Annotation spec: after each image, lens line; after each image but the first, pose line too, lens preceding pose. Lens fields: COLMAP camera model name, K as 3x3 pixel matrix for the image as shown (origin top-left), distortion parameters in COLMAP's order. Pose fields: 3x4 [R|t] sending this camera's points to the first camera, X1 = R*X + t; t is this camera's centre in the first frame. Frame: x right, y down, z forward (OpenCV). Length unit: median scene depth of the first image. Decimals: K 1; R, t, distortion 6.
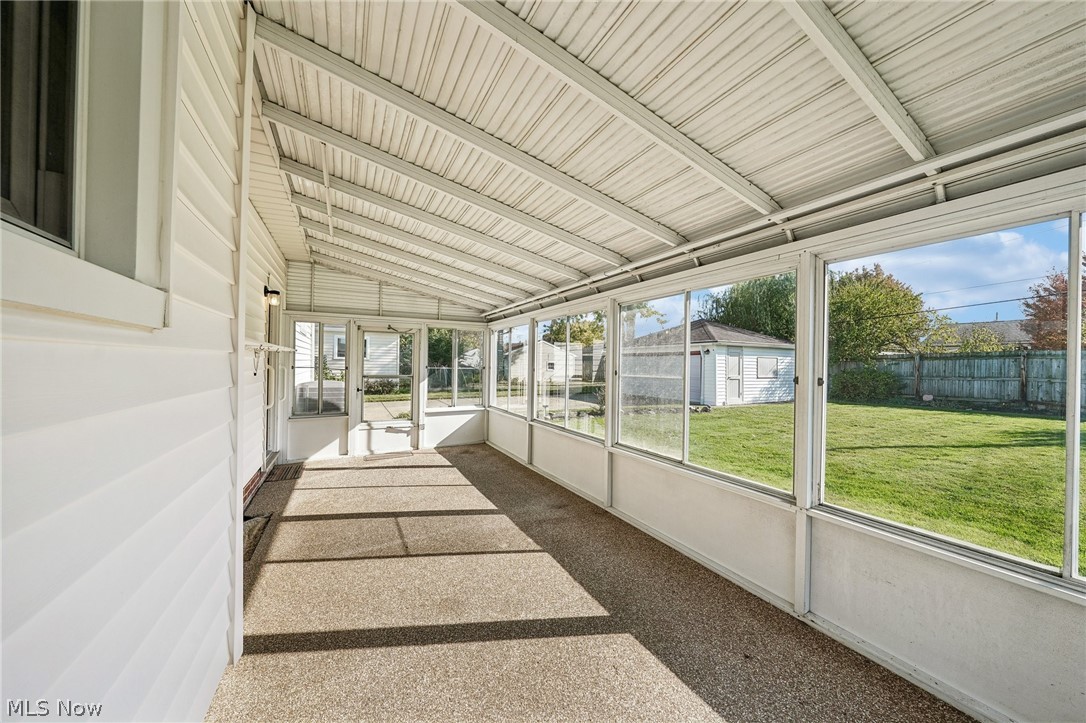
lens RADIAL K [[378.6, 0, 545.3], [0, 378.6, 366.3], [0, 0, 1]] dist [-0.000441, -0.000058]
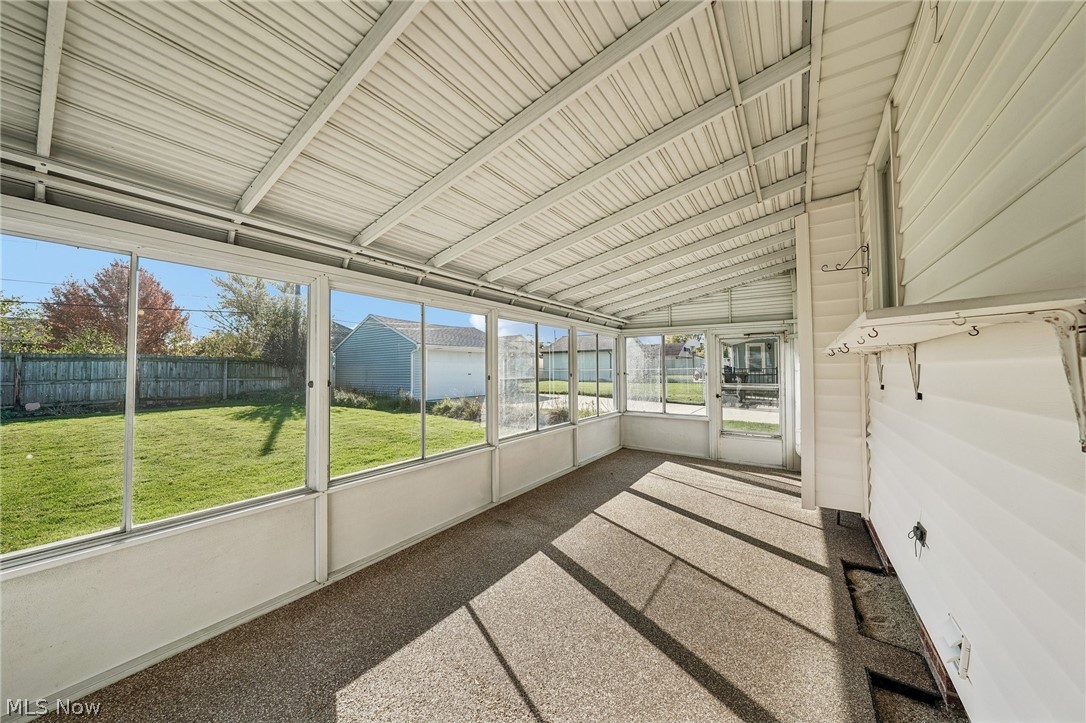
lens RADIAL K [[378.4, 0, 535.2], [0, 378.4, 355.5], [0, 0, 1]] dist [0.000039, -0.000033]
pose [[-0.457821, 0.021529, 0.888784, -0.907905], [0.004073, 0.999747, -0.022119, -0.023305], [-0.889035, -0.006507, -0.457793, 1.483045]]
